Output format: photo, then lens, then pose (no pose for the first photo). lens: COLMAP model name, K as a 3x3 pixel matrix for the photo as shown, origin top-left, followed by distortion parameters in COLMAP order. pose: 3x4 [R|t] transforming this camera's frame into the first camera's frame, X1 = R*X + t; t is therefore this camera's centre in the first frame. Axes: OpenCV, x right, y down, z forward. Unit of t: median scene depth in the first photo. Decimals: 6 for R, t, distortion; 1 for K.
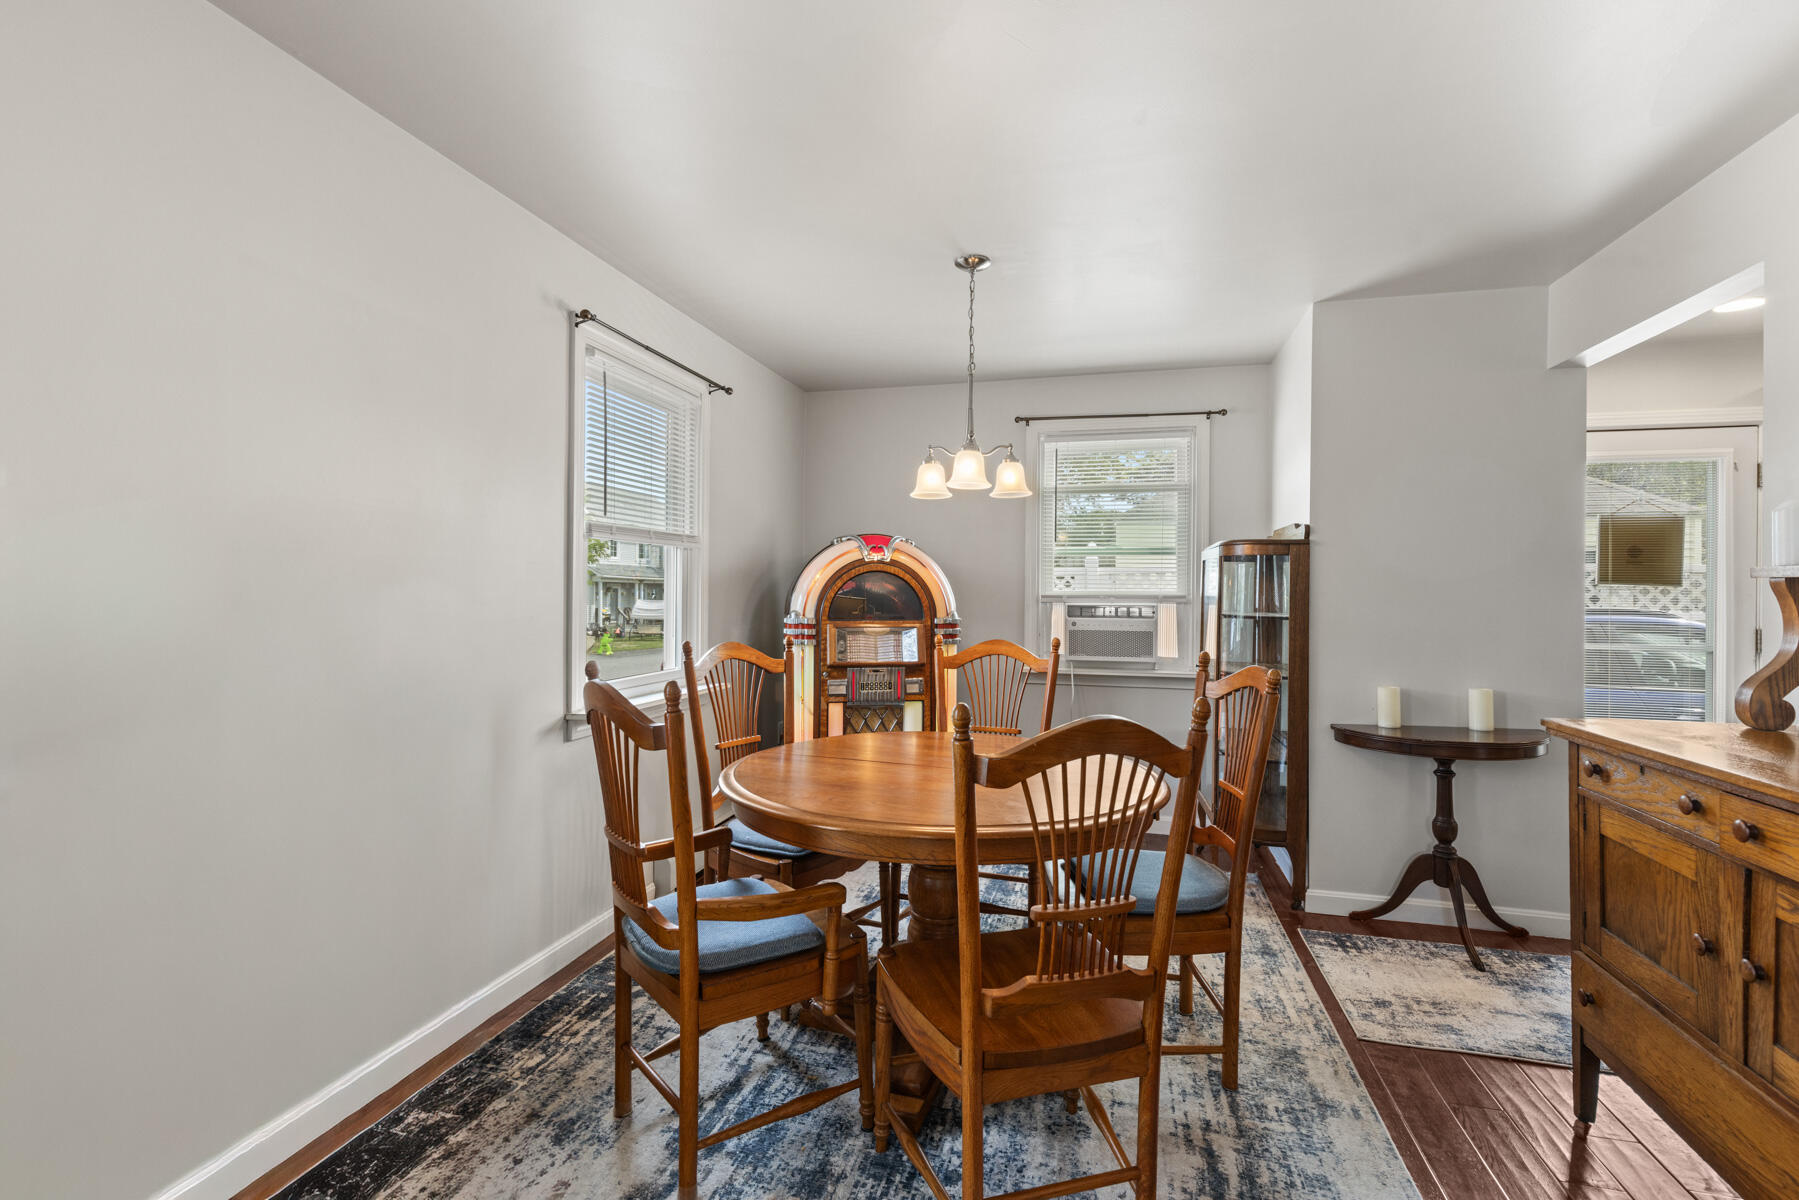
lens RADIAL K [[815.8, 0, 908.5], [0, 815.8, 592.6], [0, 0, 1]] dist [0.007210, -0.000166]
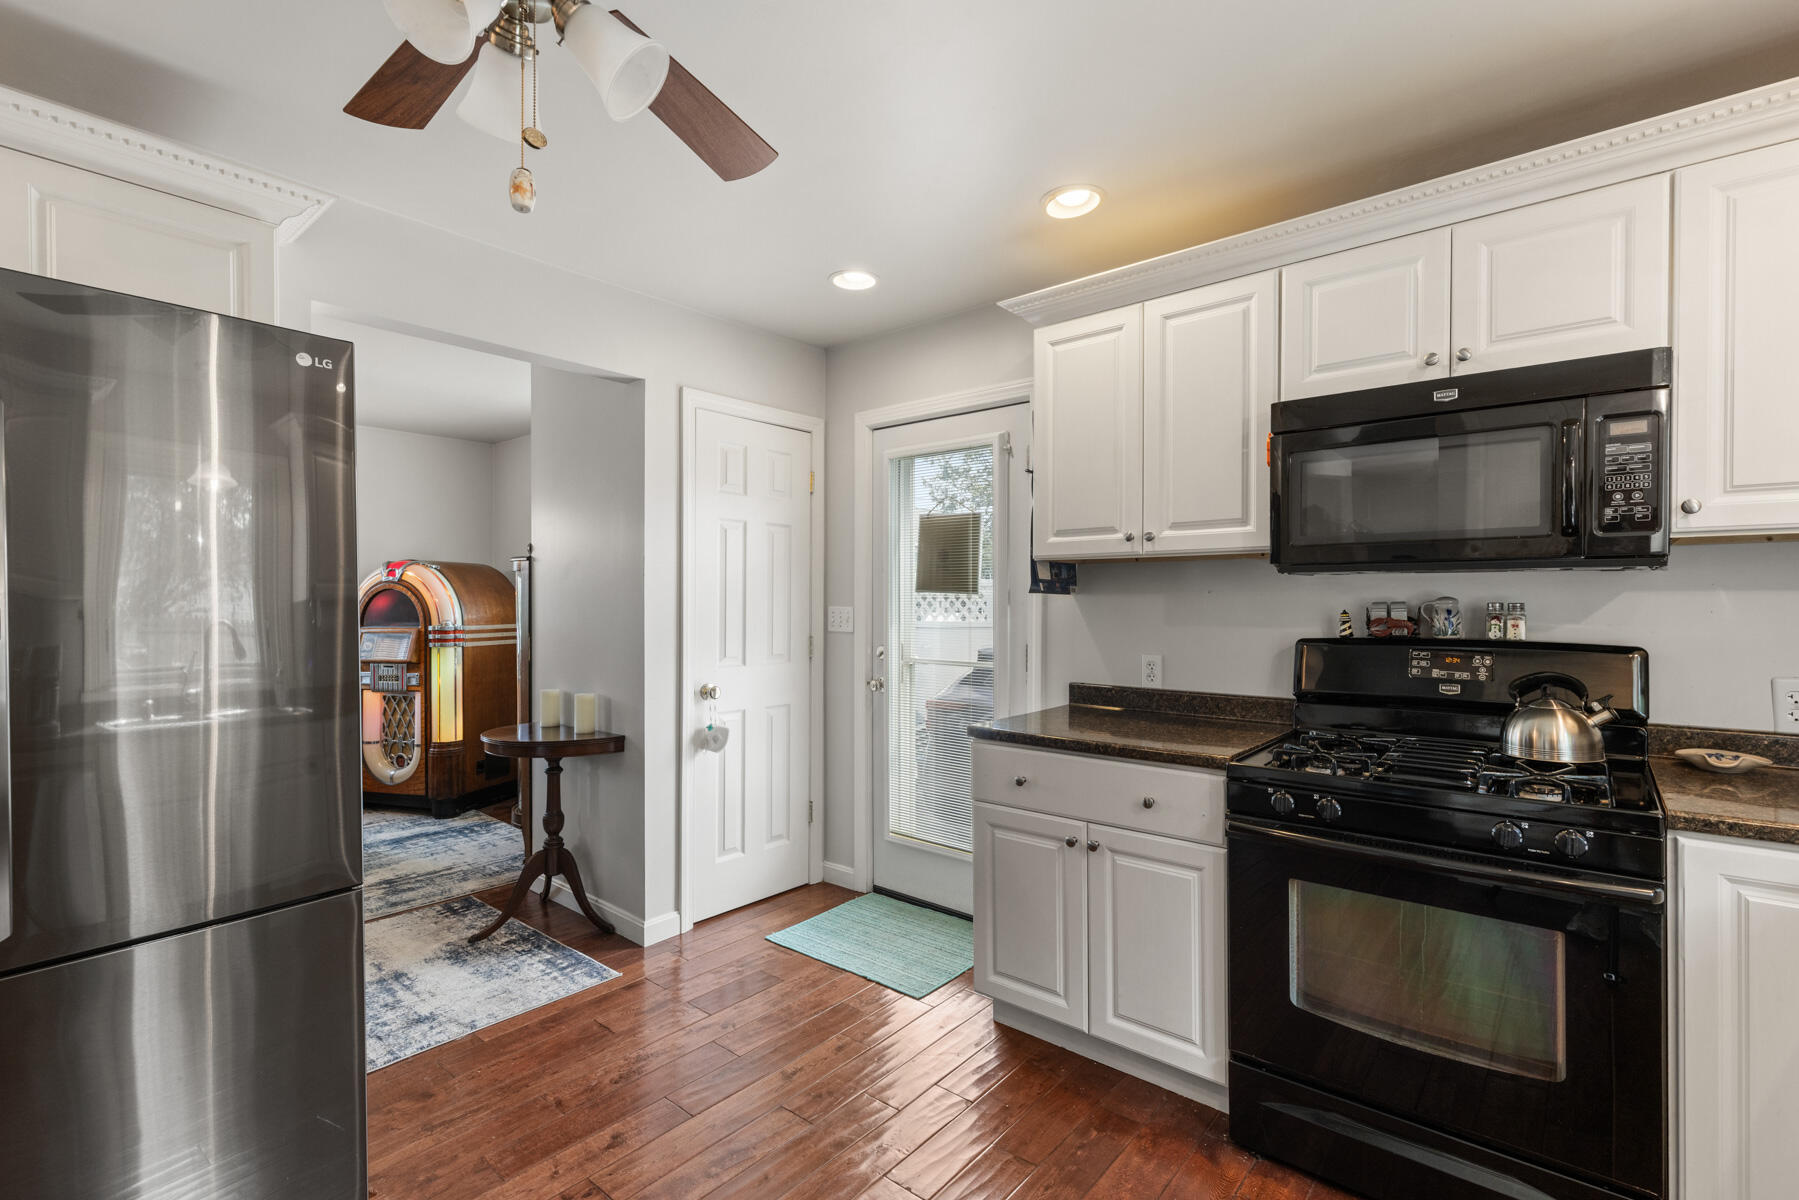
lens RADIAL K [[815.8, 0, 908.5], [0, 815.8, 592.6], [0, 0, 1]] dist [0.007210, -0.000166]
pose [[0.904555, -0.013998, -0.426127, 1.252372], [0.006283, 0.999790, -0.019505, 0.009535], [0.426310, 0.014966, 0.904453, 0.177105]]
